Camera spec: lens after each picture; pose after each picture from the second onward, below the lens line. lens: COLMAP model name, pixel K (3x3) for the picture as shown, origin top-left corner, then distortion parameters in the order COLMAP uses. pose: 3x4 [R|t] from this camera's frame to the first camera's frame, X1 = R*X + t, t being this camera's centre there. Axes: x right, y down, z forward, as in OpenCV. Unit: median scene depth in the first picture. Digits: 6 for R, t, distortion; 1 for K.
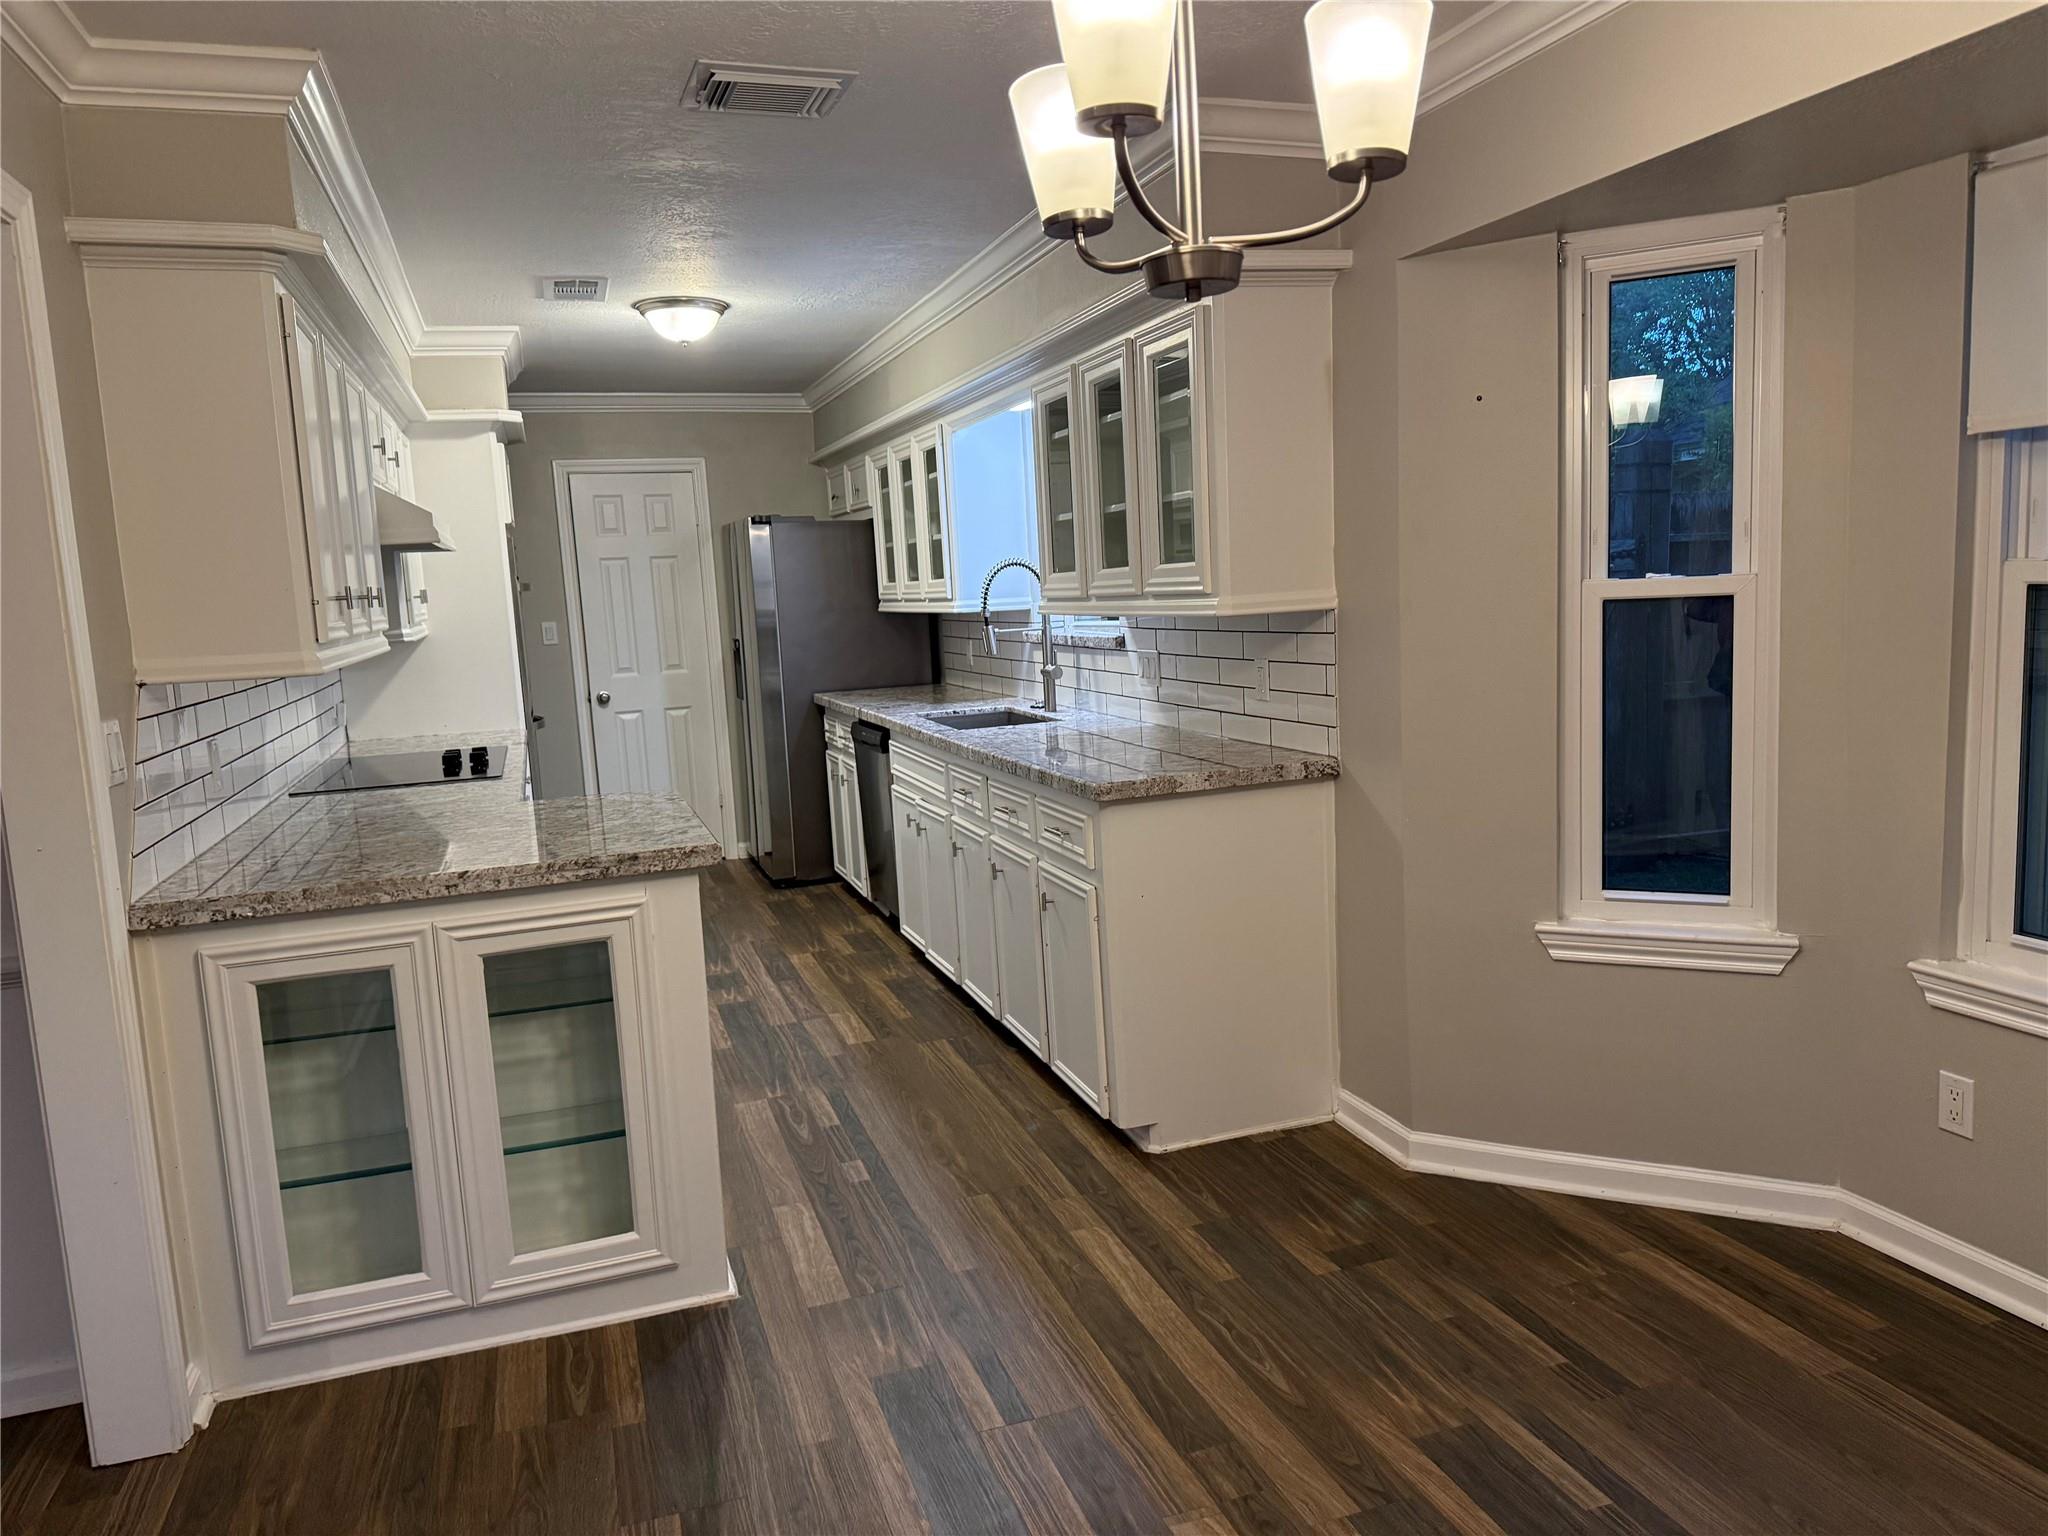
lens RADIAL K [[1440.4, 0, 1050.9], [0, 1440.4, 764.3], [0, 0, 1]] dist [0.123515, -0.205097]
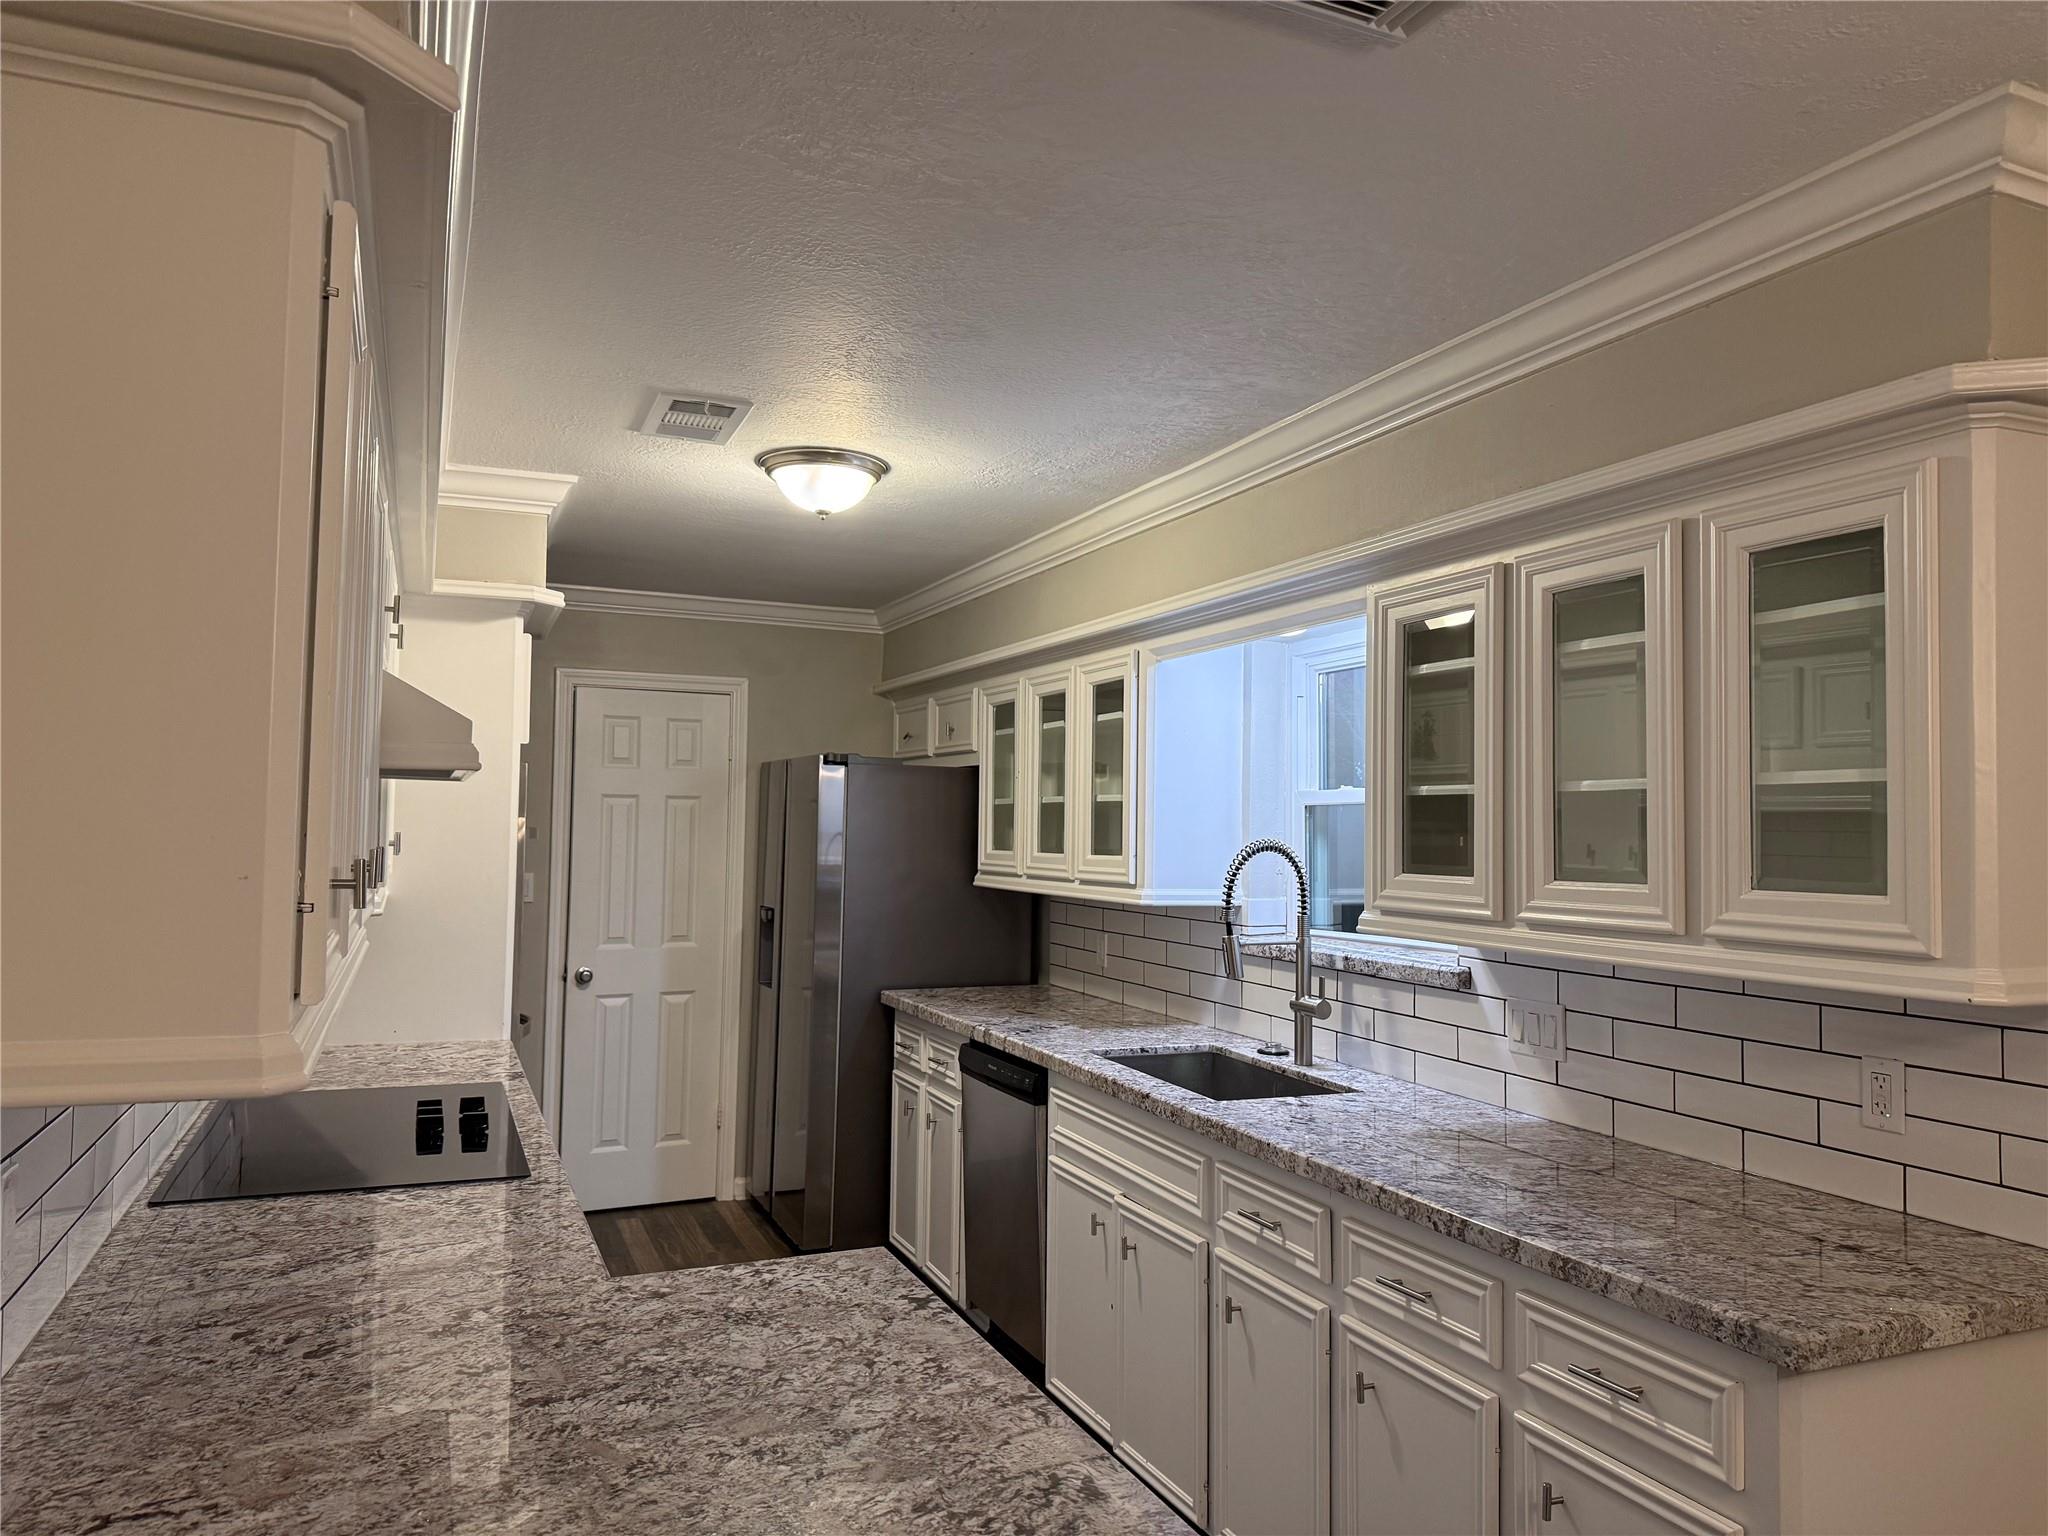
lens RADIAL K [[1437.1, 0, 1019.6], [0, 1437.1, 772.8], [0, 0, 1]] dist [0.163806, -0.255748]
pose [[0.996497, 0.067402, 0.049511, -0.191520], [-0.058188, 0.983997, -0.168416, -0.053047], [-0.060070, 0.164945, 0.984472, 0.335720]]
